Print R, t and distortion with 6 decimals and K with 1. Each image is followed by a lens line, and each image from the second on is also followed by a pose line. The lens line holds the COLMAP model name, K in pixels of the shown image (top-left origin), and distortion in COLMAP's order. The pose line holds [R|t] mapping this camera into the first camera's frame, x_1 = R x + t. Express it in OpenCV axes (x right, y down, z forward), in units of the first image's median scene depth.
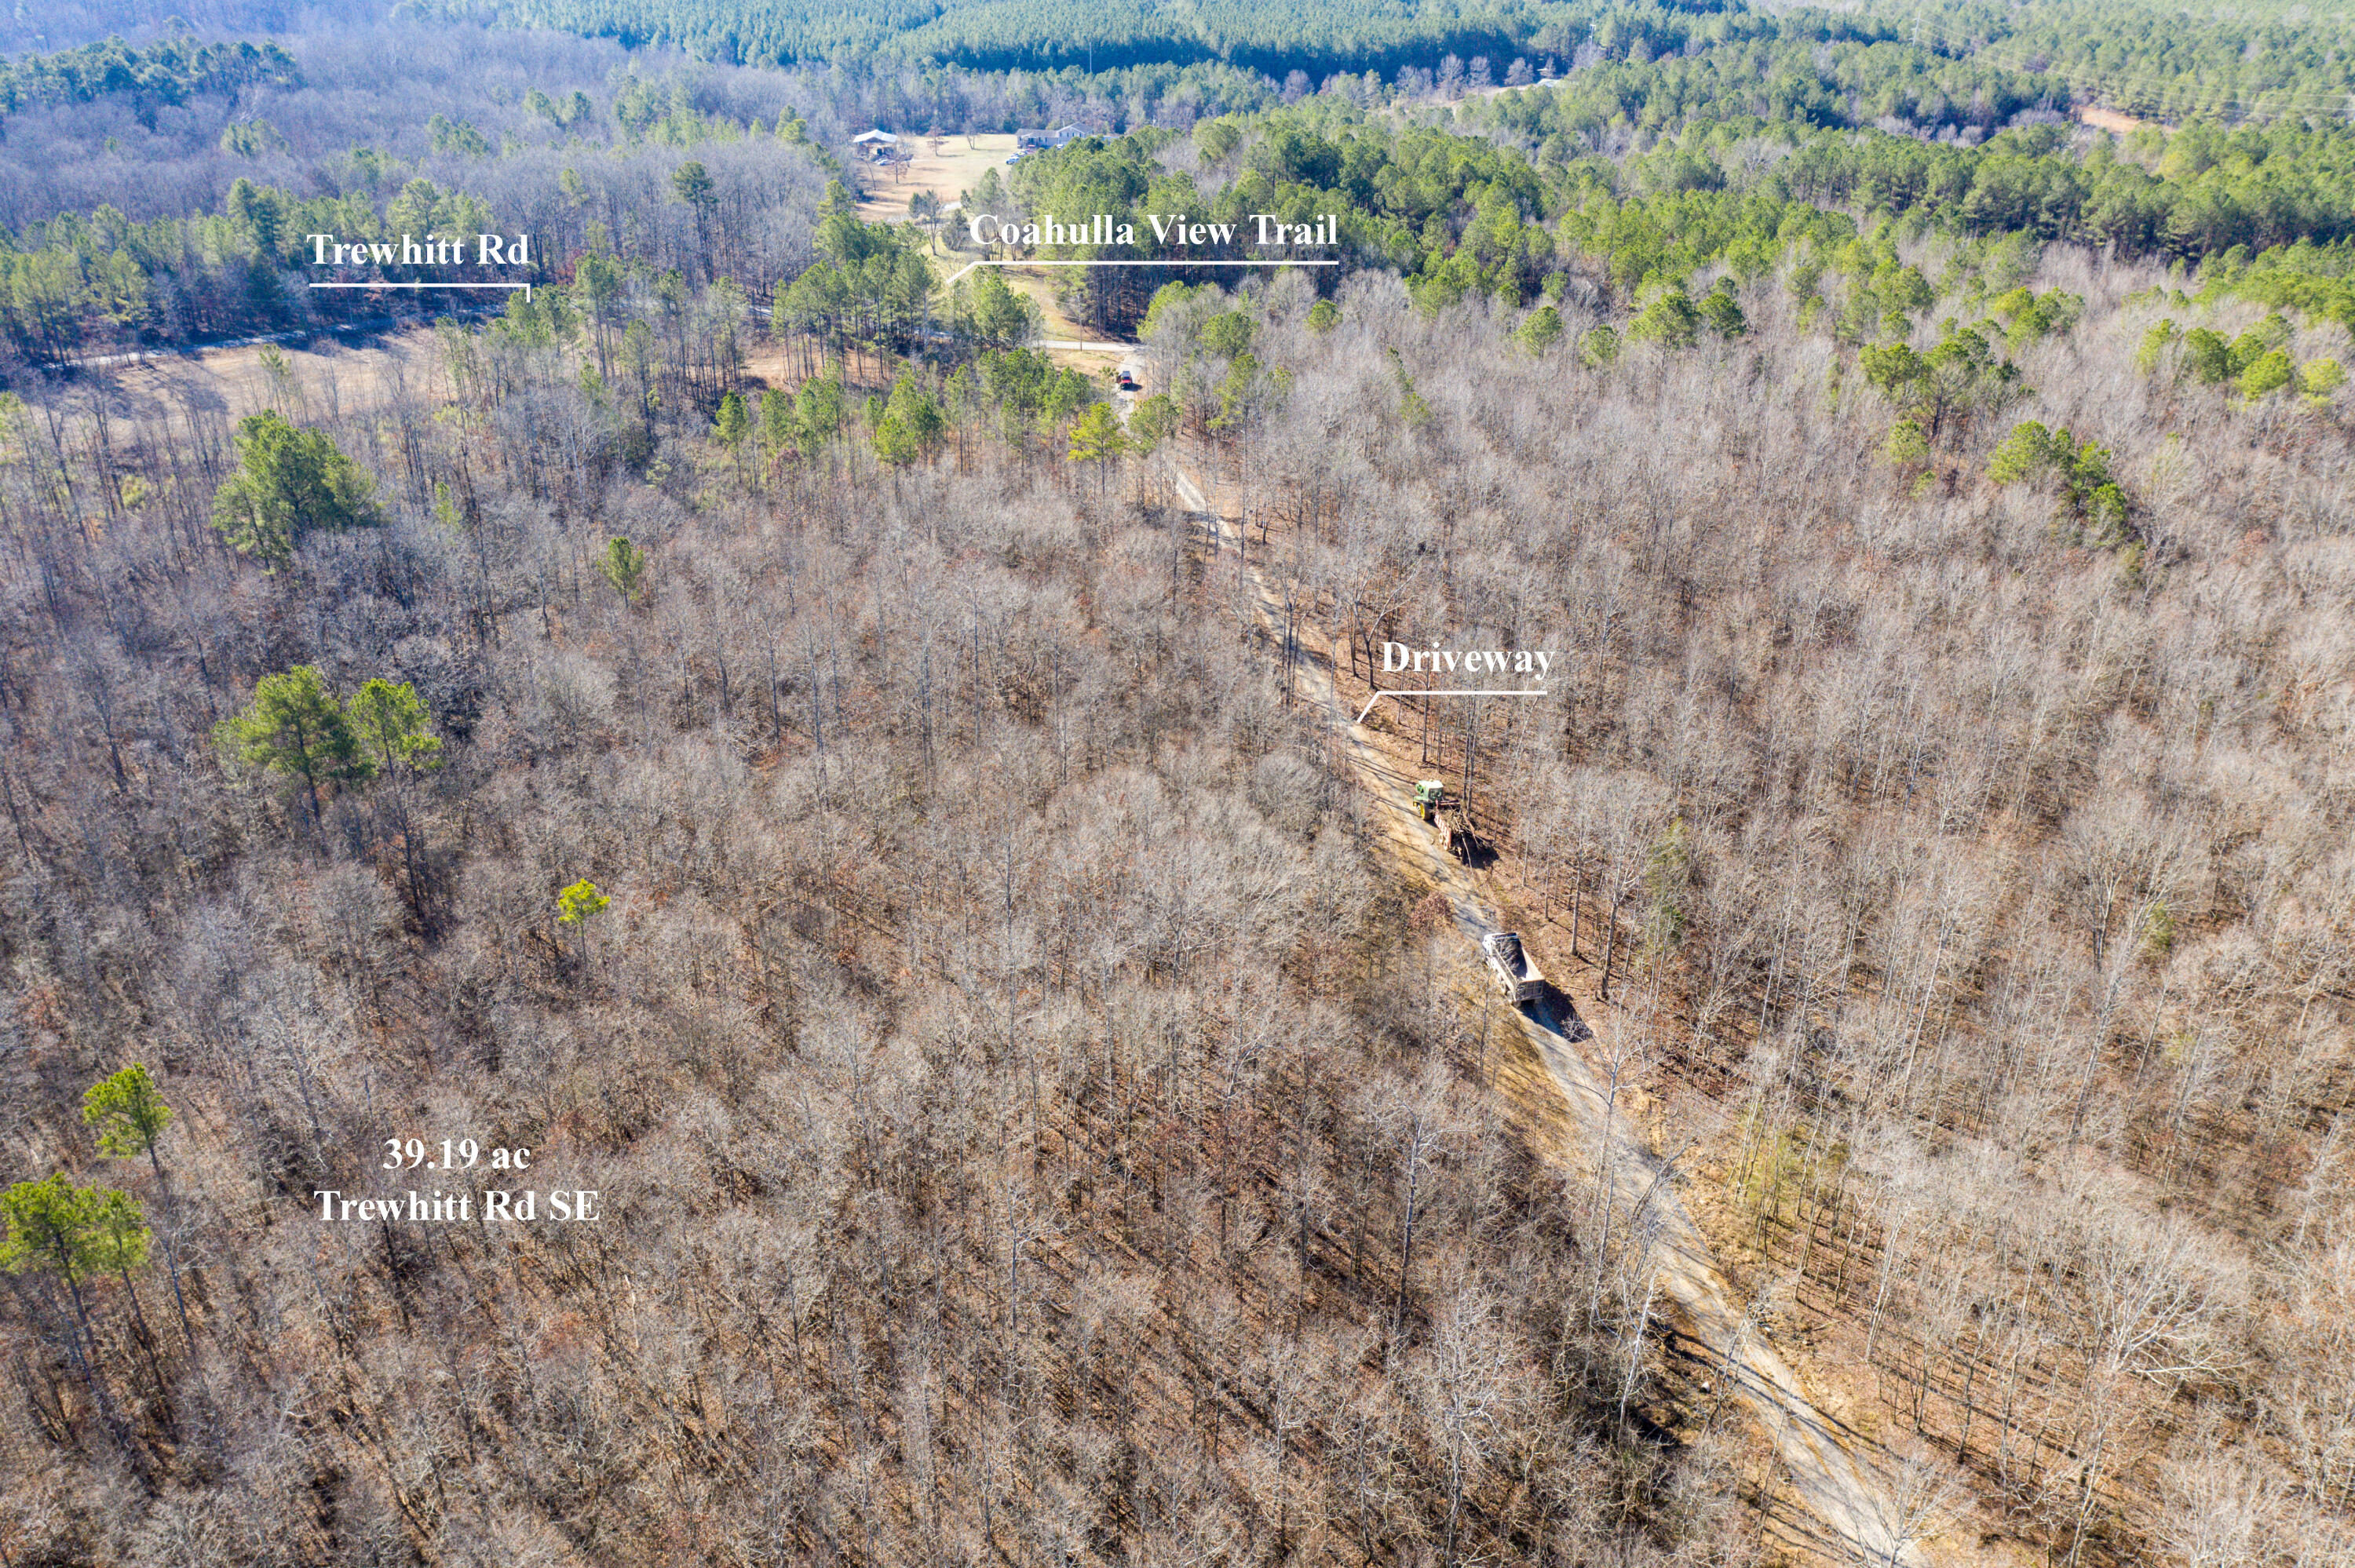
lens RADIAL K [[1881.5, 0, 1174.6], [0, 1881.5, 782.6], [0, 0, 1]] dist [-0.001850, 0.005914]
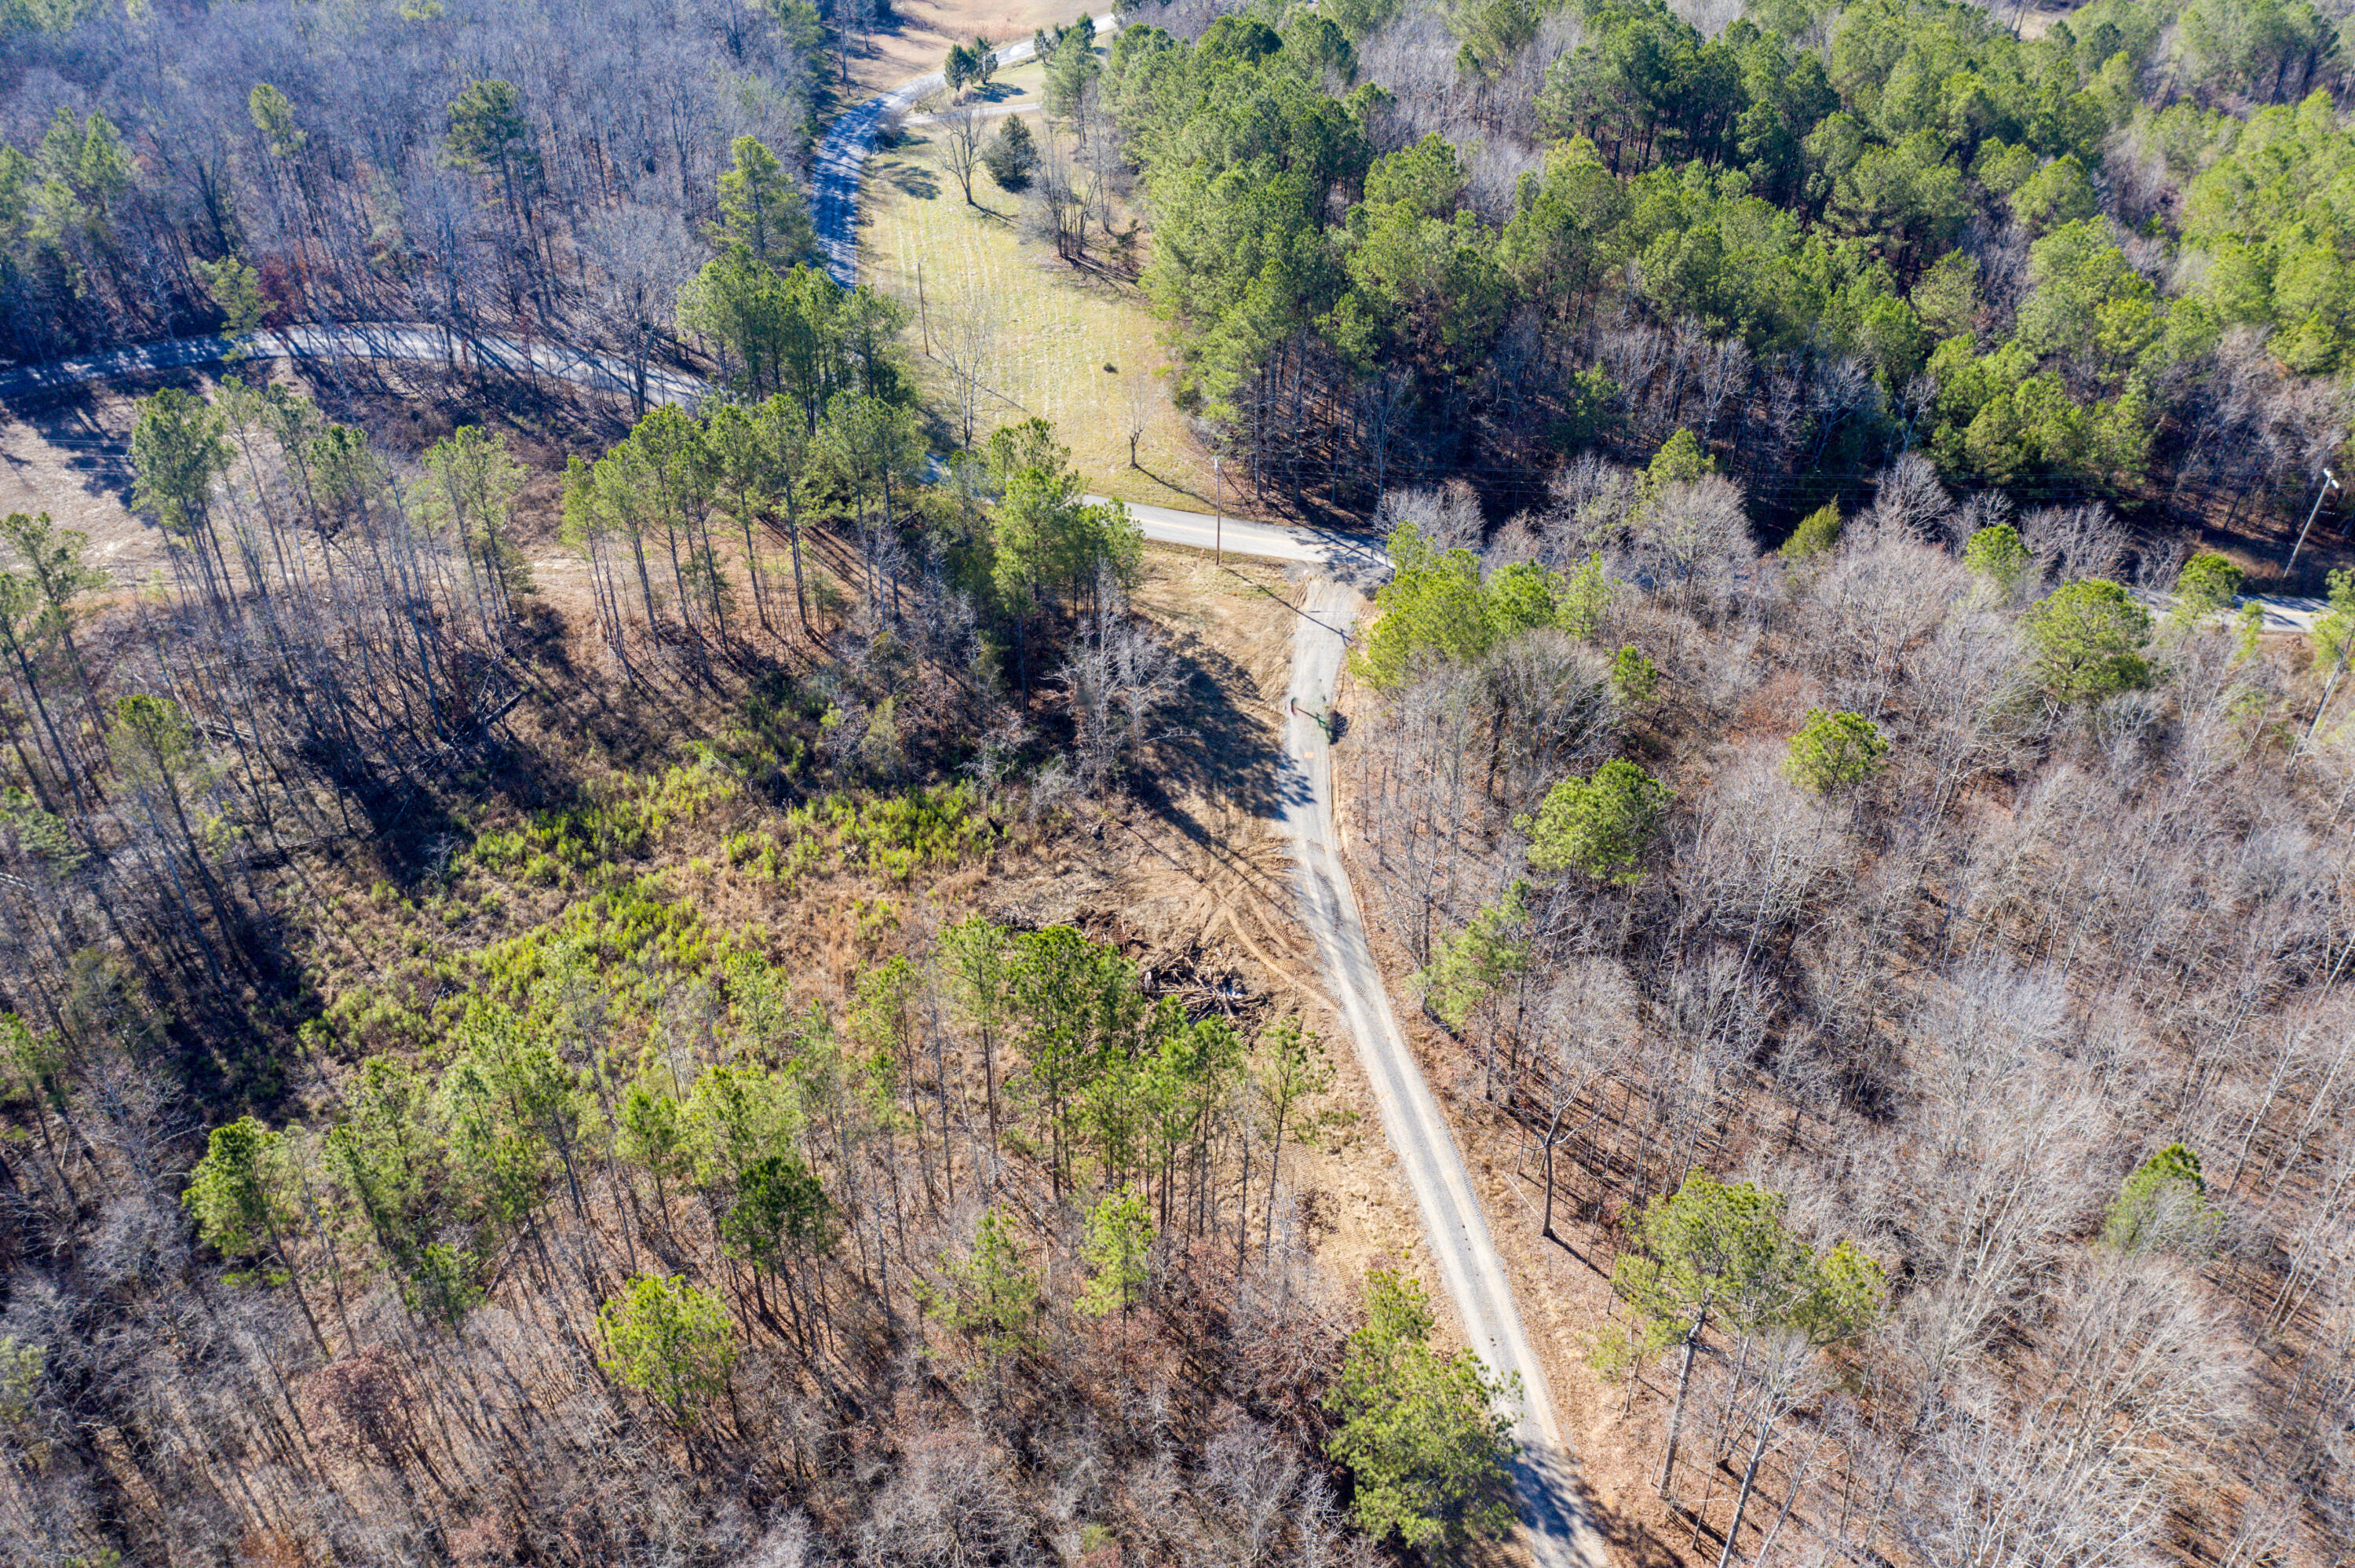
lens RADIAL K [[1881.5, 0, 1185.9], [0, 1881.5, 784.6], [0, 0, 1]] dist [-0.001850, 0.005914]
pose [[0.997431, 0.049467, -0.051807, -0.027021], [-0.040457, 0.985887, 0.162449, -0.225658], [0.059112, -0.159936, 0.985356, 0.463430]]
